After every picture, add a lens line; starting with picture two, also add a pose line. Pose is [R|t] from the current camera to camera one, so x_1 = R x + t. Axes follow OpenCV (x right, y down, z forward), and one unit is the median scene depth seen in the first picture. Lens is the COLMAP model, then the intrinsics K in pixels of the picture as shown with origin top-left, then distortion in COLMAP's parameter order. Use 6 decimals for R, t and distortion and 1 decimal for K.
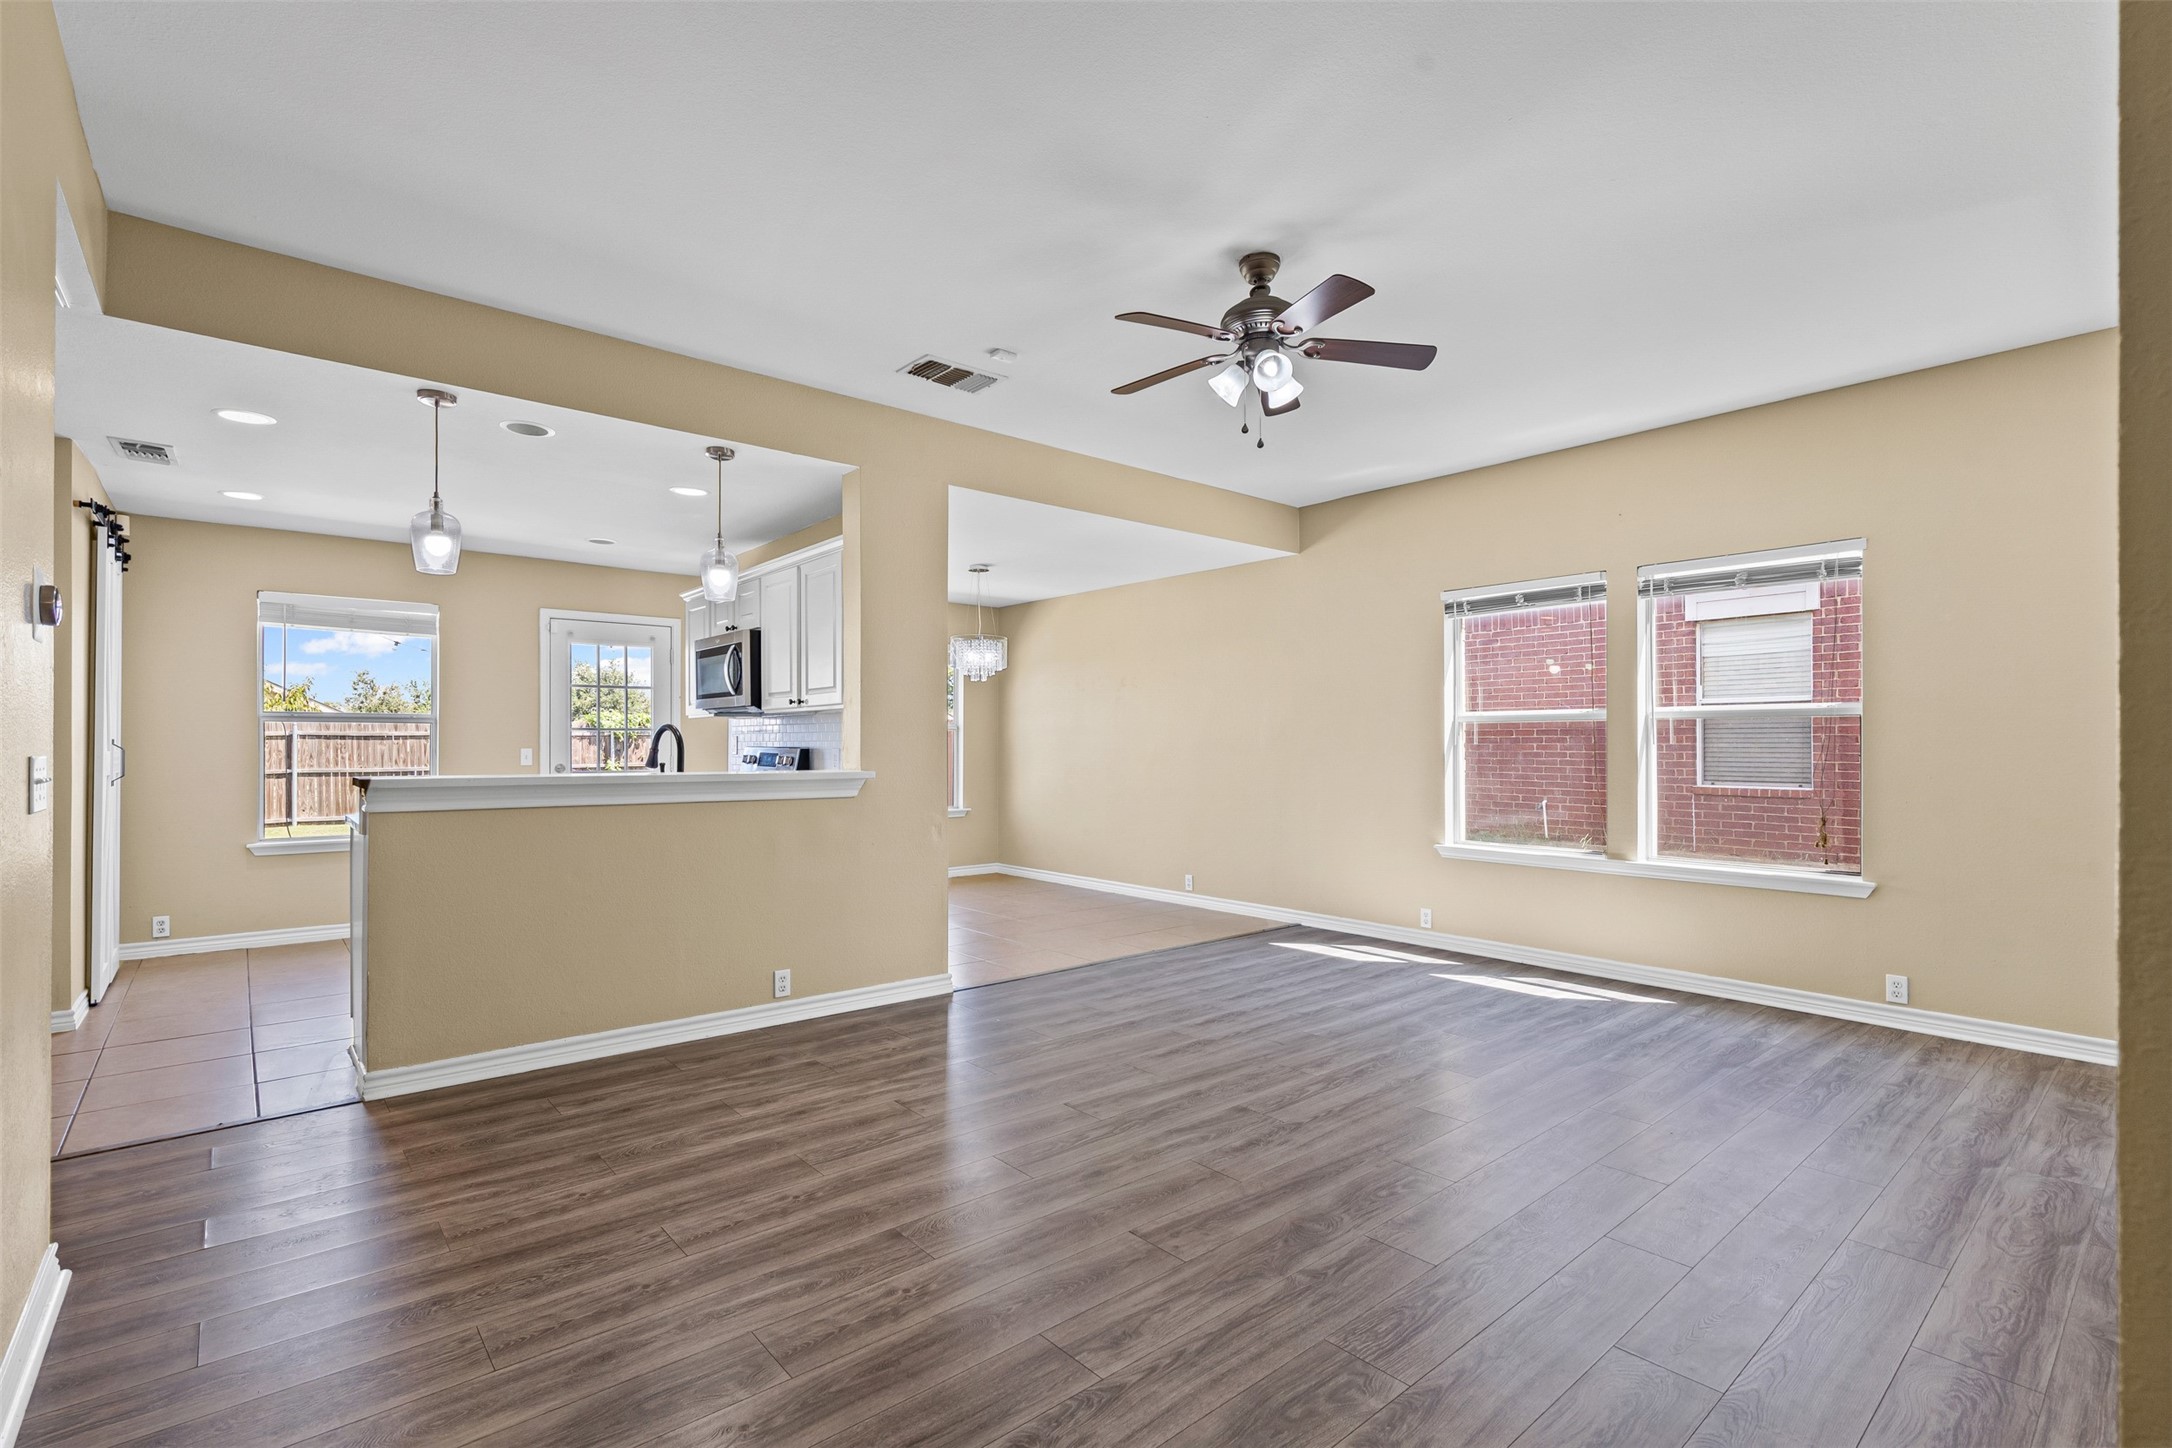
lens RADIAL K [[985.2, 0, 1071.4], [0, 985.2, 731.5], [0, 0, 1]] dist [-0.003658, 0.000910]
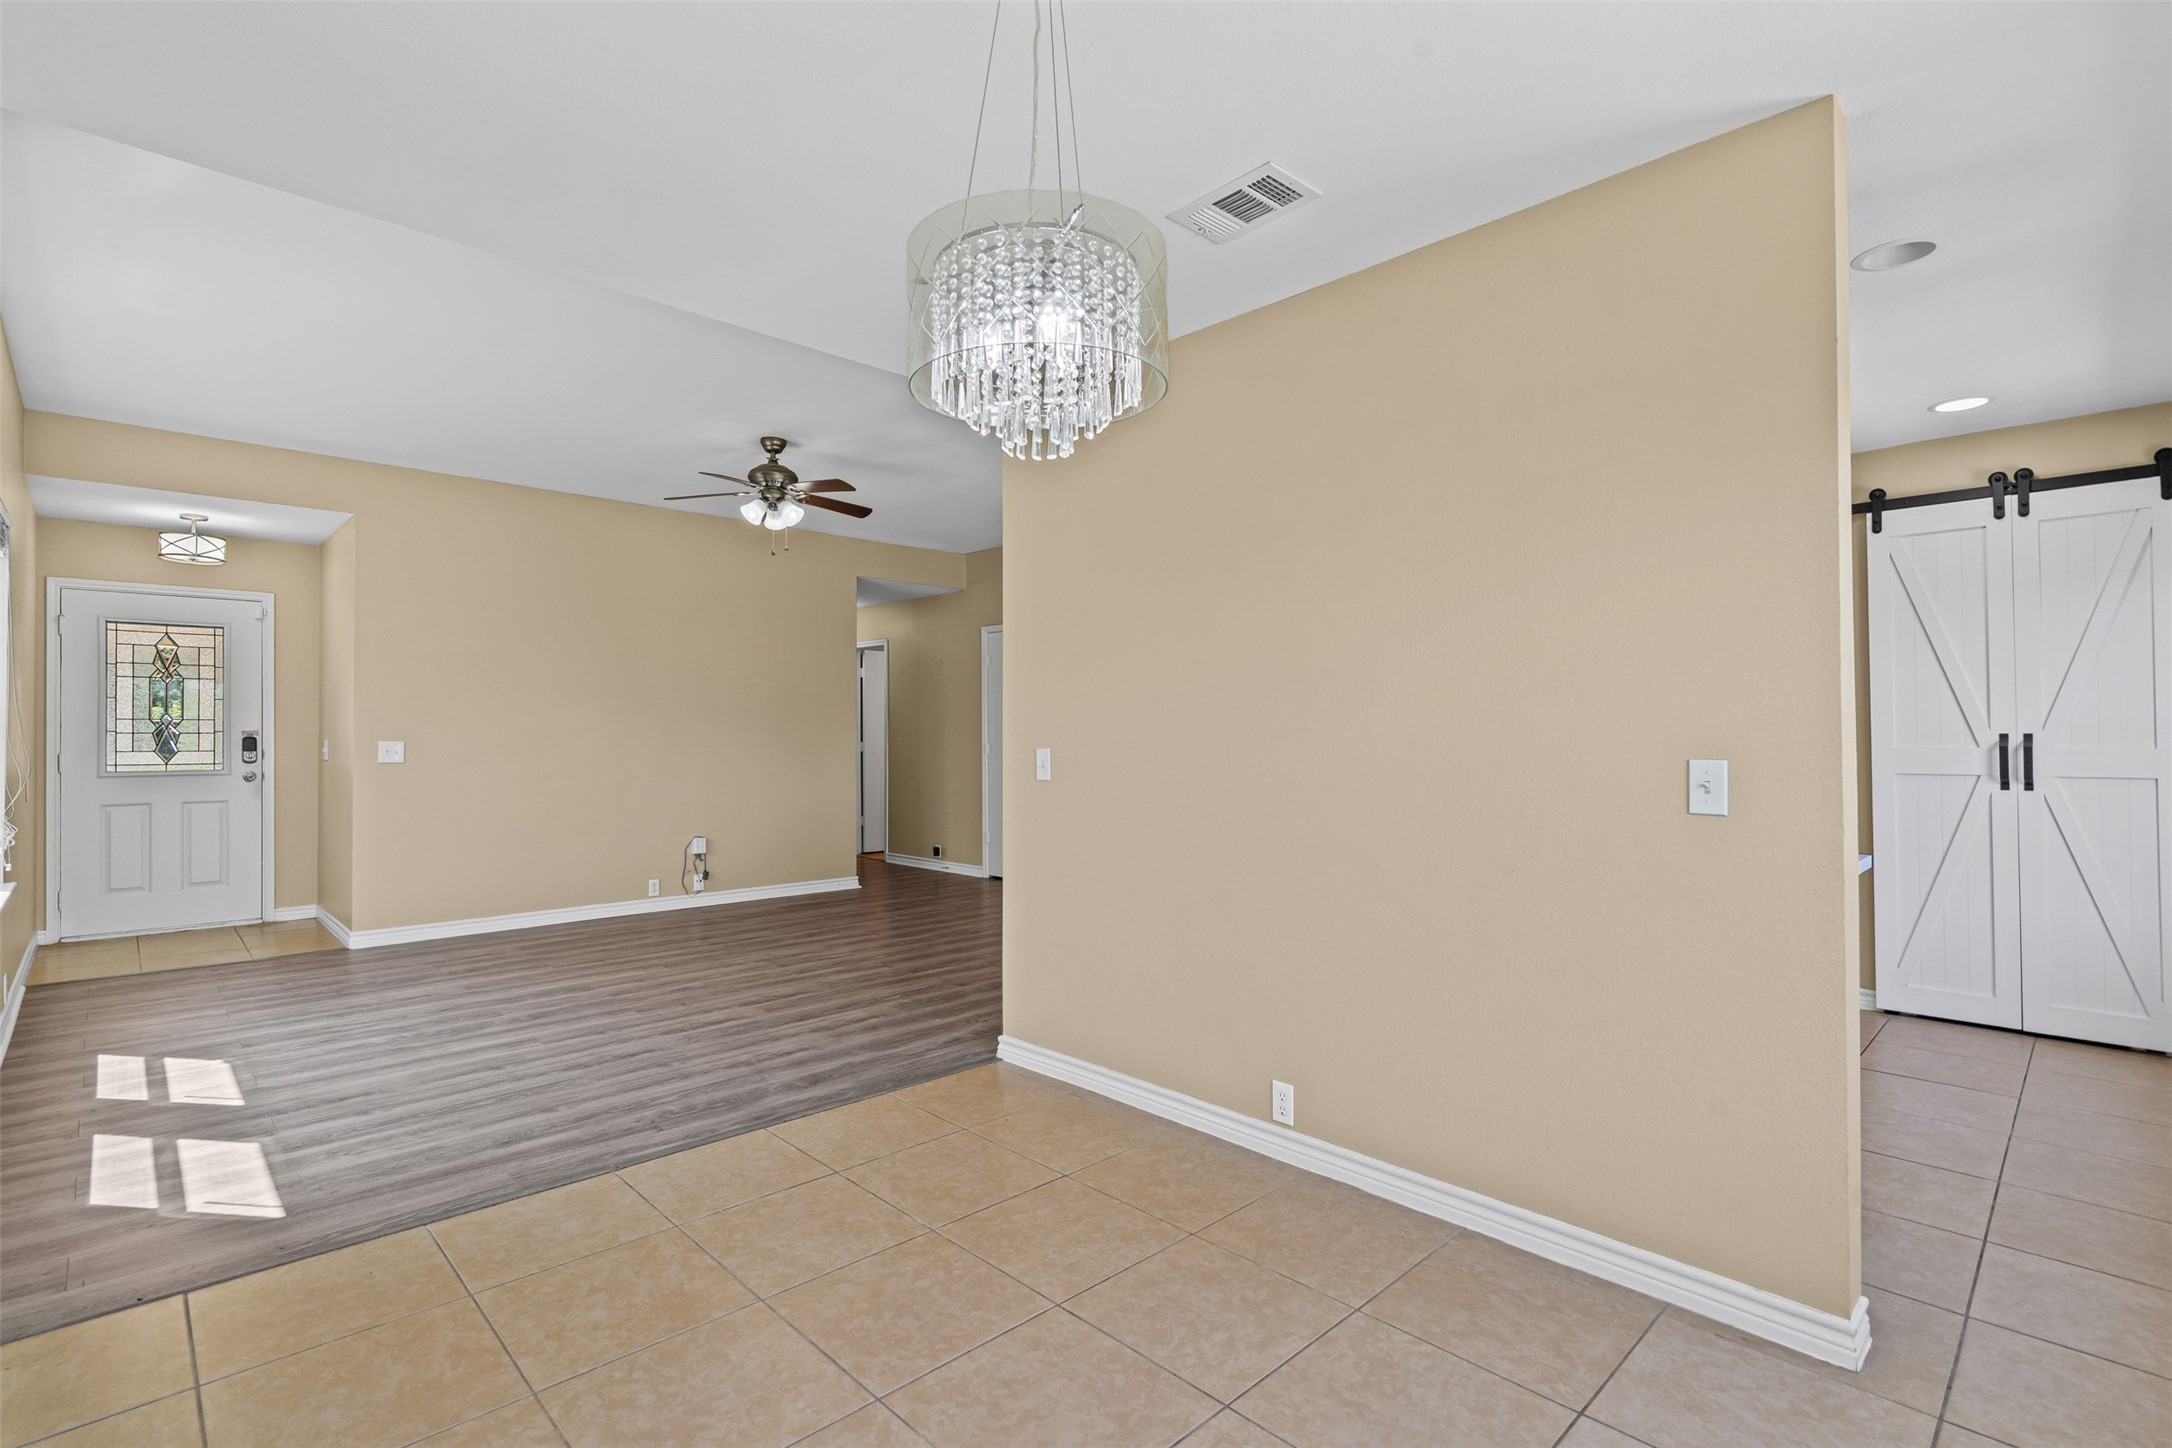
lens RADIAL K [[1025.7, 0, 1091.7], [0, 1025.7, 725.2], [0, 0, 1]] dist [-0.002701, 0.000232]
pose [[-0.996839, 0.000629, -0.079447, -0.108798], [0.002019, 0.999846, -0.017412, 0.014030], [0.079424, -0.017517, -0.996687, 1.511446]]
